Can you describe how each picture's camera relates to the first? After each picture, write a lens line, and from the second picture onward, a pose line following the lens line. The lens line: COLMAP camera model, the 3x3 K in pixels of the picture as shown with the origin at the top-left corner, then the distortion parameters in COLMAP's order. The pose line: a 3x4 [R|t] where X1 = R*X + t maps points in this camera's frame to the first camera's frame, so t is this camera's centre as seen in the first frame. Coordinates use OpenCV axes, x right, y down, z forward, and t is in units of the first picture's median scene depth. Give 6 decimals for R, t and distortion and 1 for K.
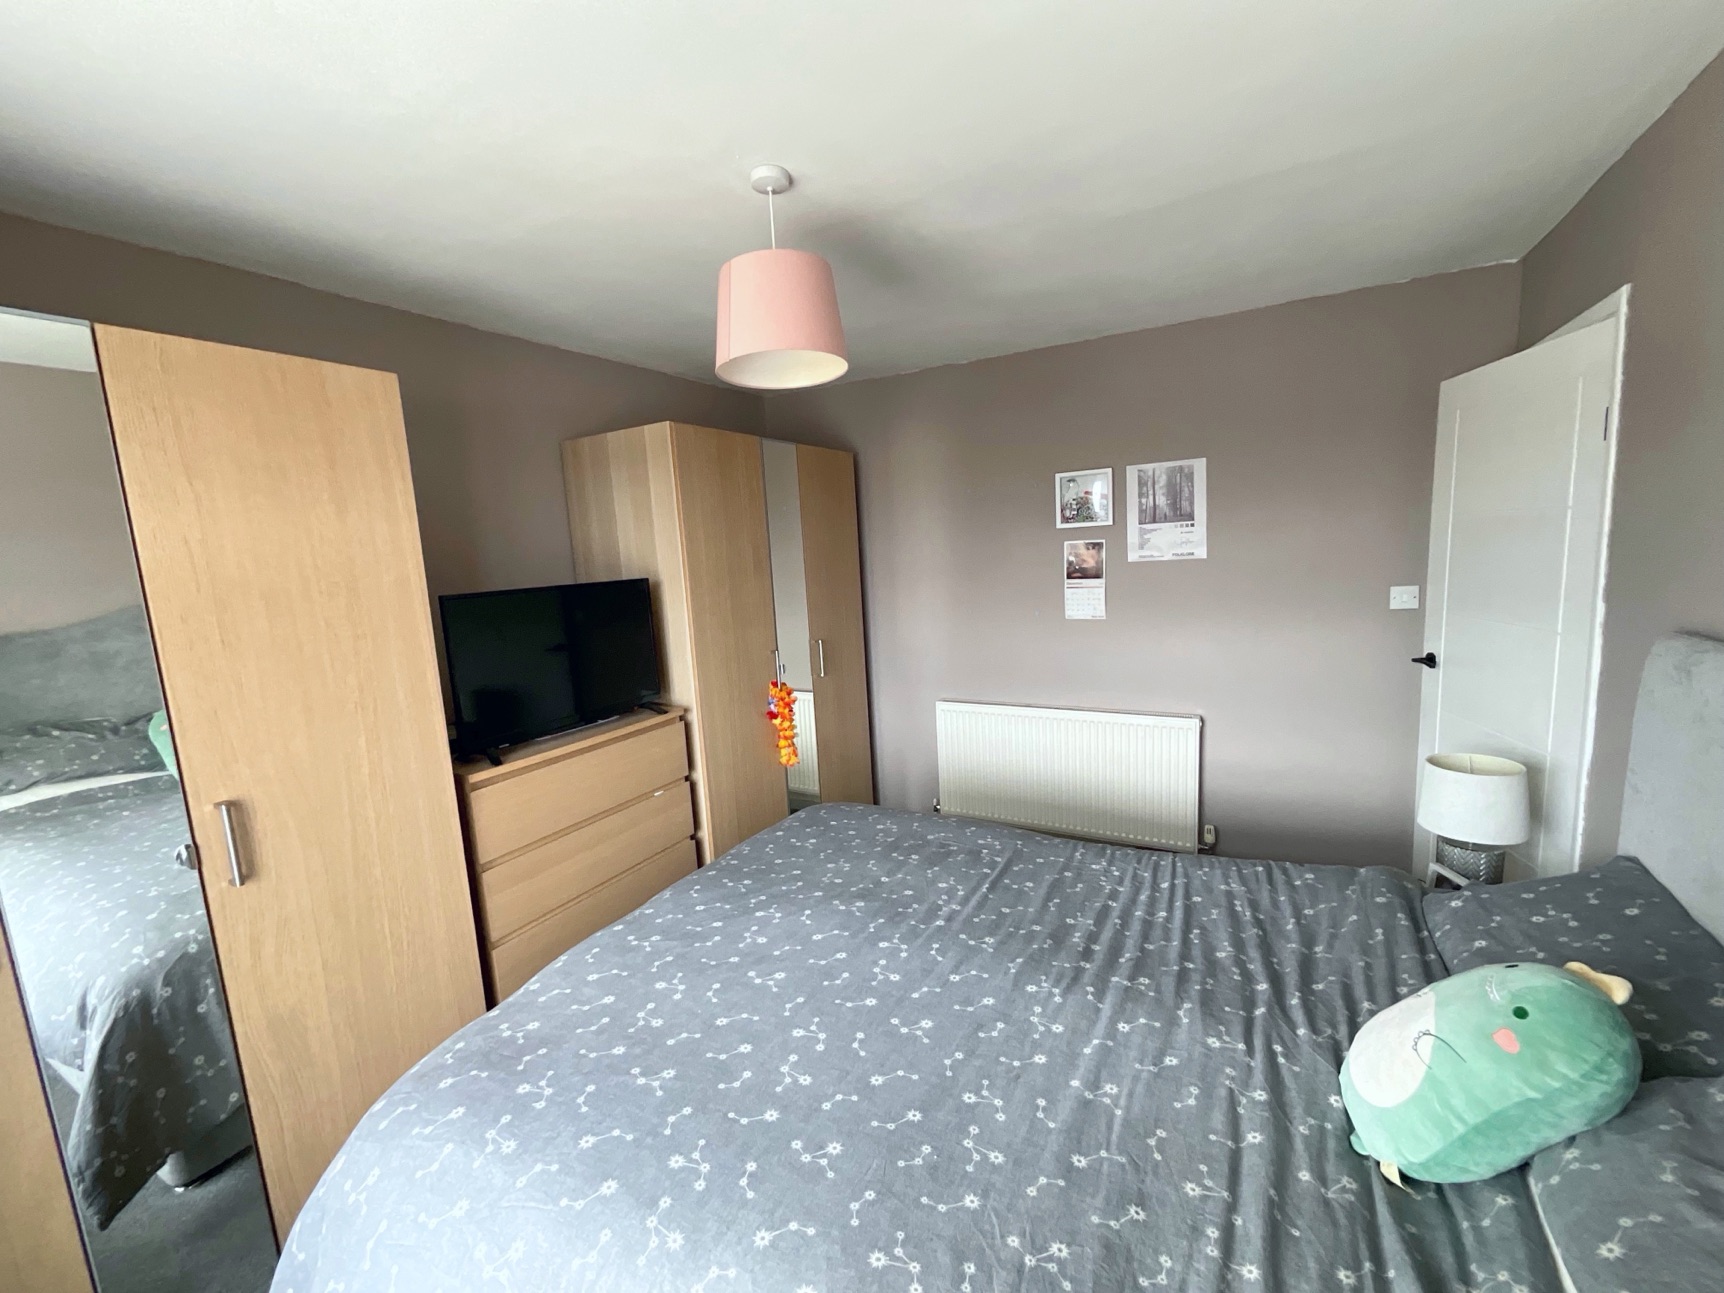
lens RADIAL K [[705.8, 0, 862.0], [0, 705.8, 646.5], [0, 0, 1]] dist [0.000937, 0.000082]
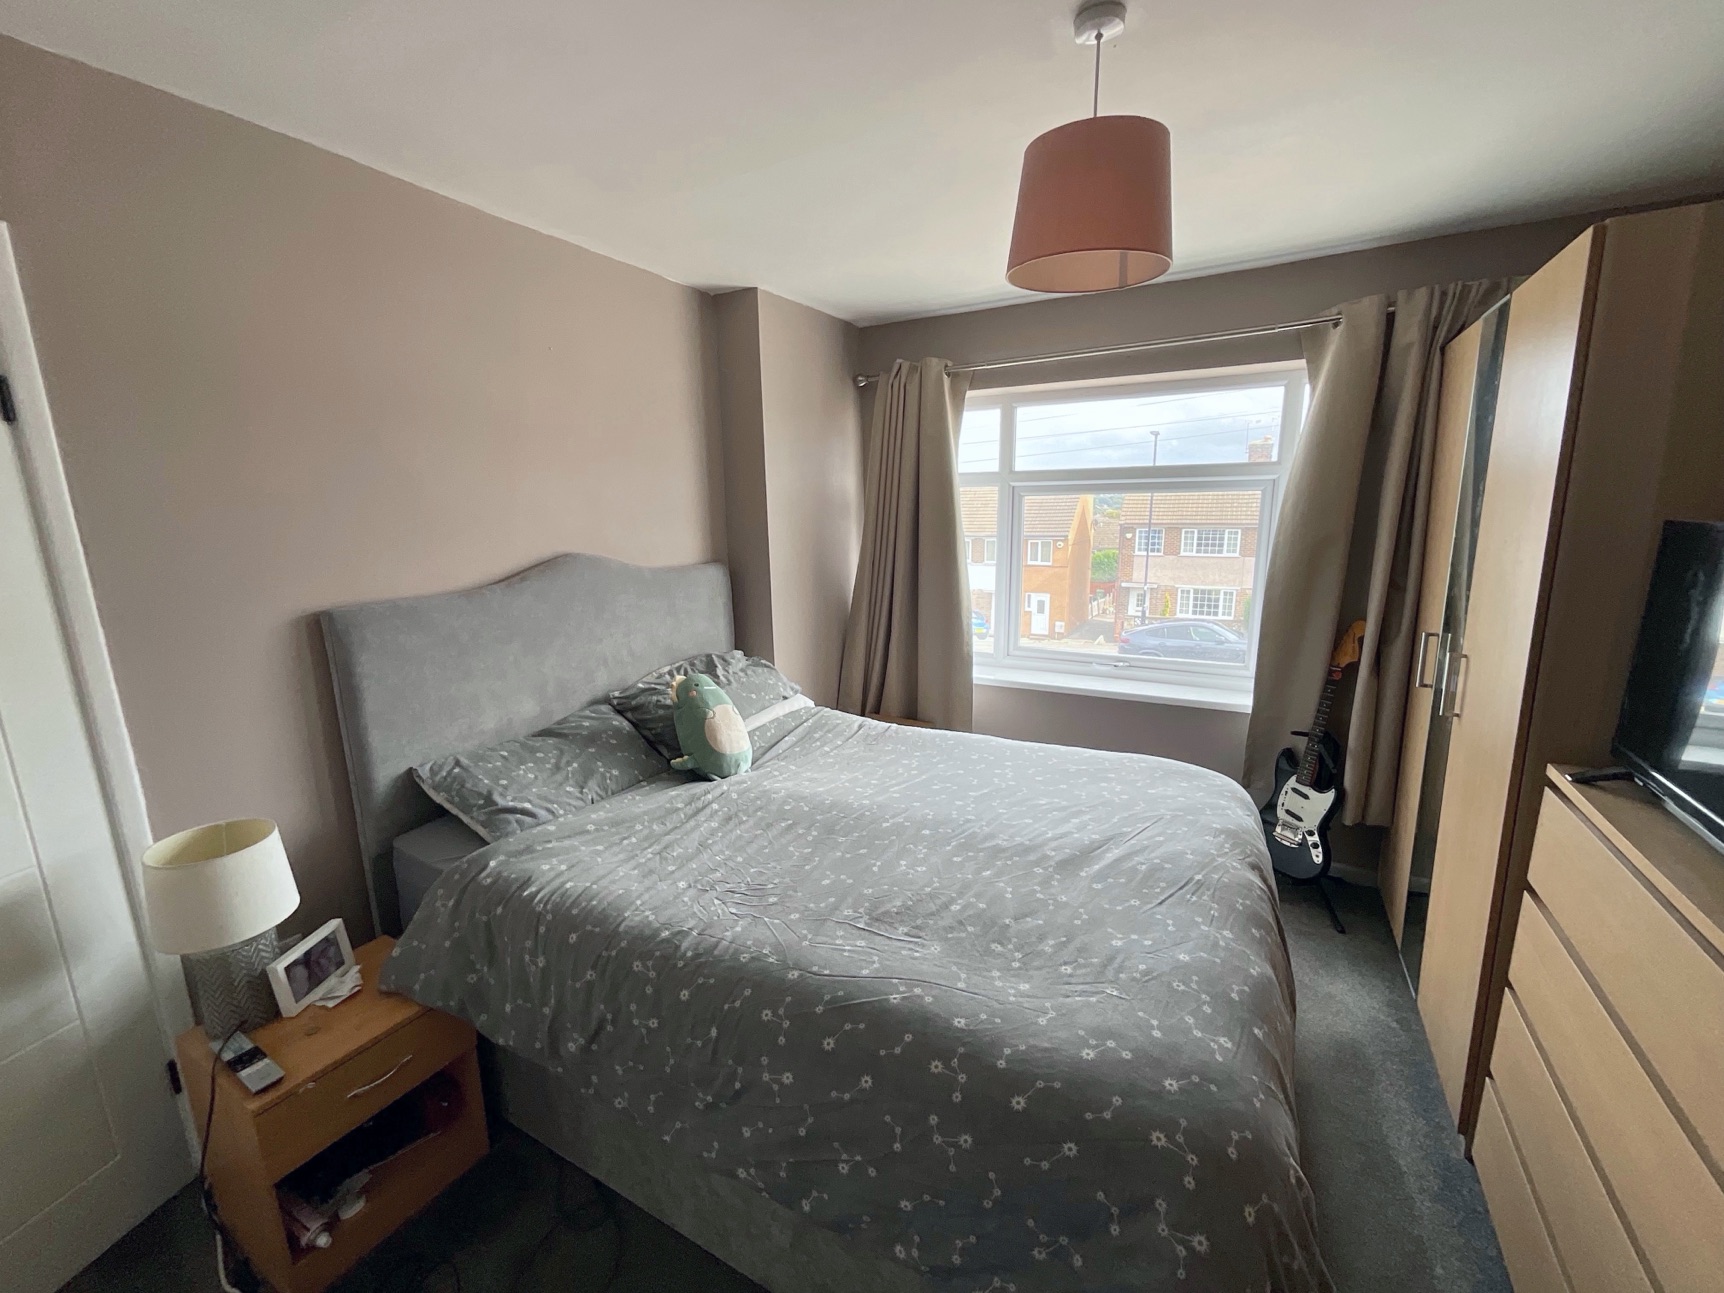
lens RADIAL K [[699.3, 0, 861.0], [0, 699.3, 645.3], [0, 0, 1]] dist [-0.013857, 0.008546]
pose [[-0.997514, 0.069665, 0.010653, 0.182094], [0.069146, 0.938236, 0.339016, -0.280434], [0.013622, 0.338910, -0.940720, 1.961794]]
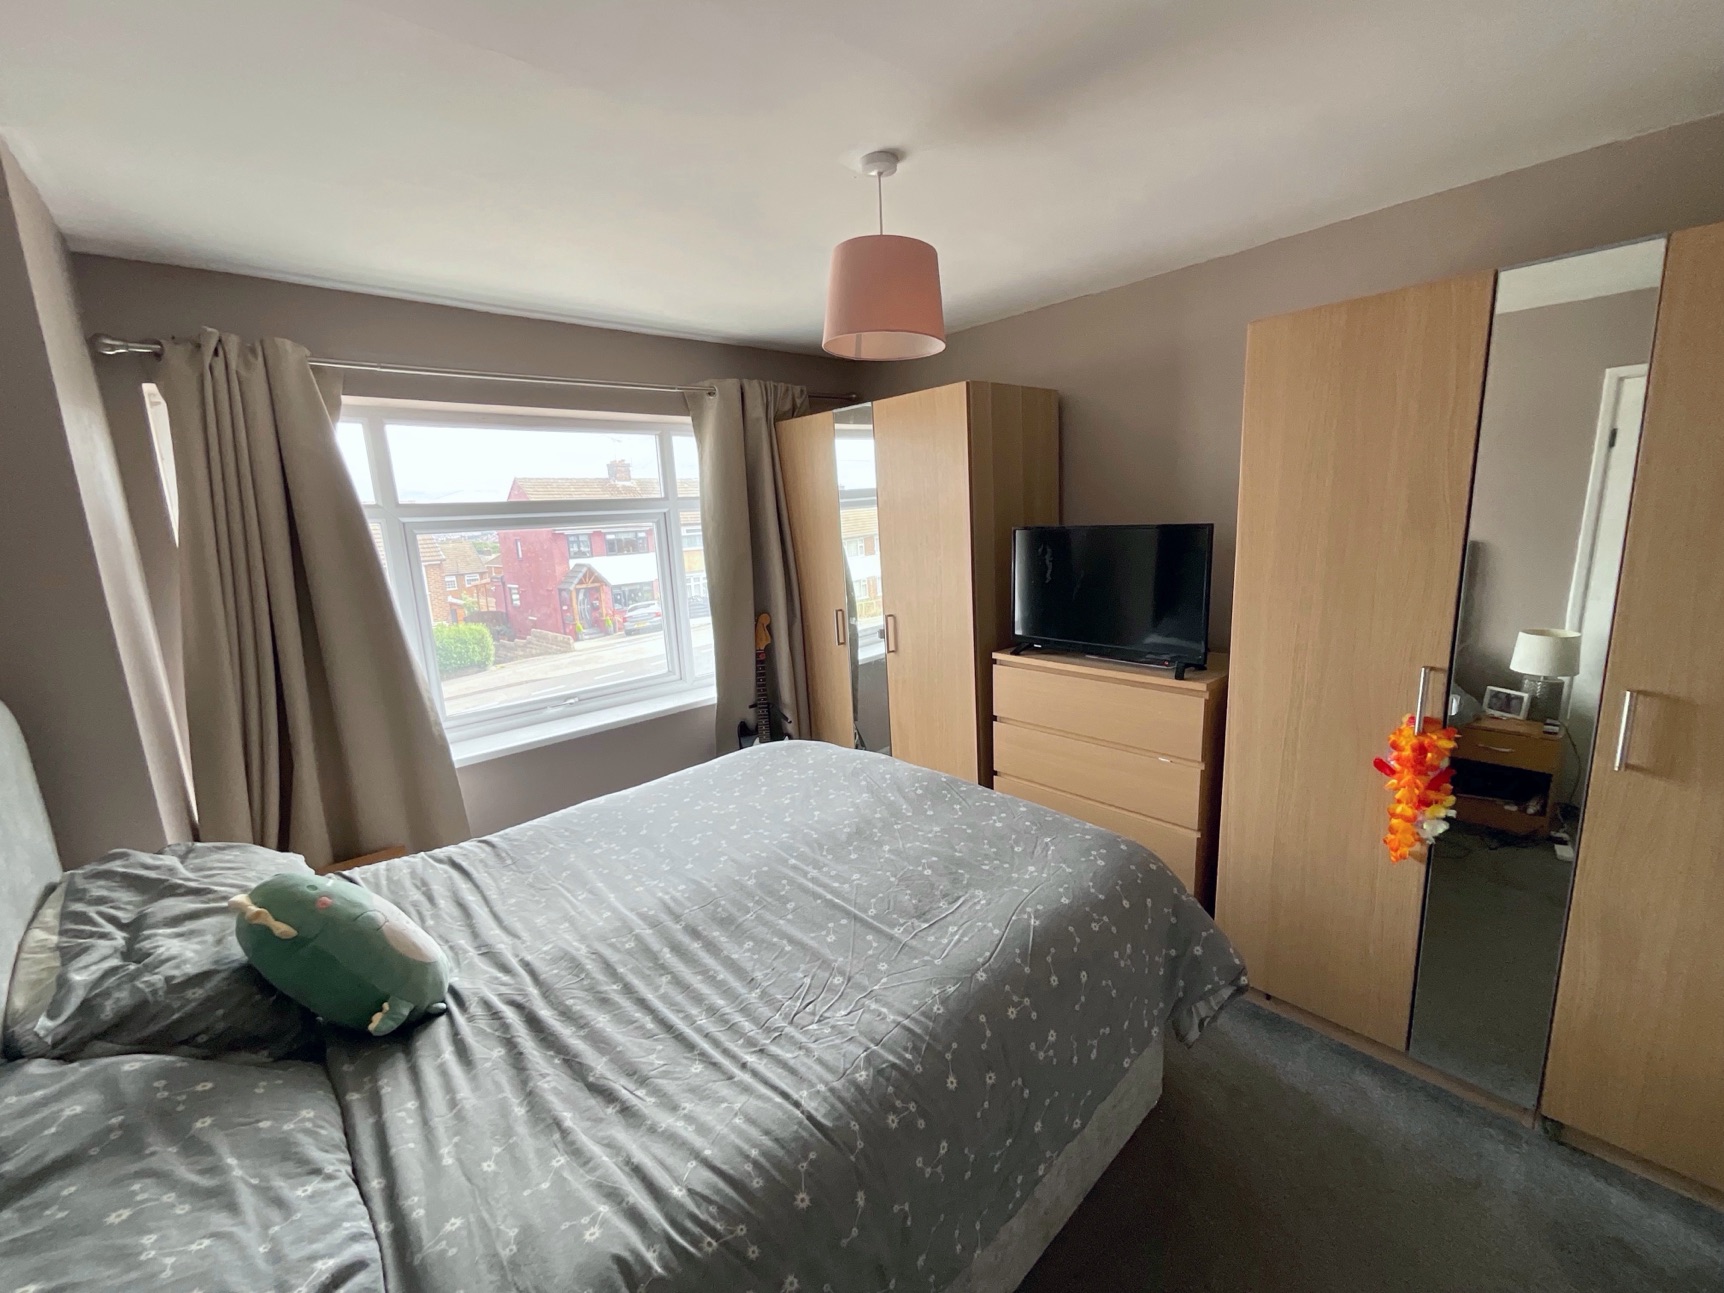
lens RADIAL K [[699.3, 0, 861.0], [0, 699.3, 645.3], [0, 0, 1]] dist [-0.013857, 0.008546]
pose [[-0.310538, 0.244216, -0.918654, 1.010928], [-0.076359, 0.956901, 0.280196, -0.254636], [0.947489, 0.157159, -0.278506, 1.362268]]
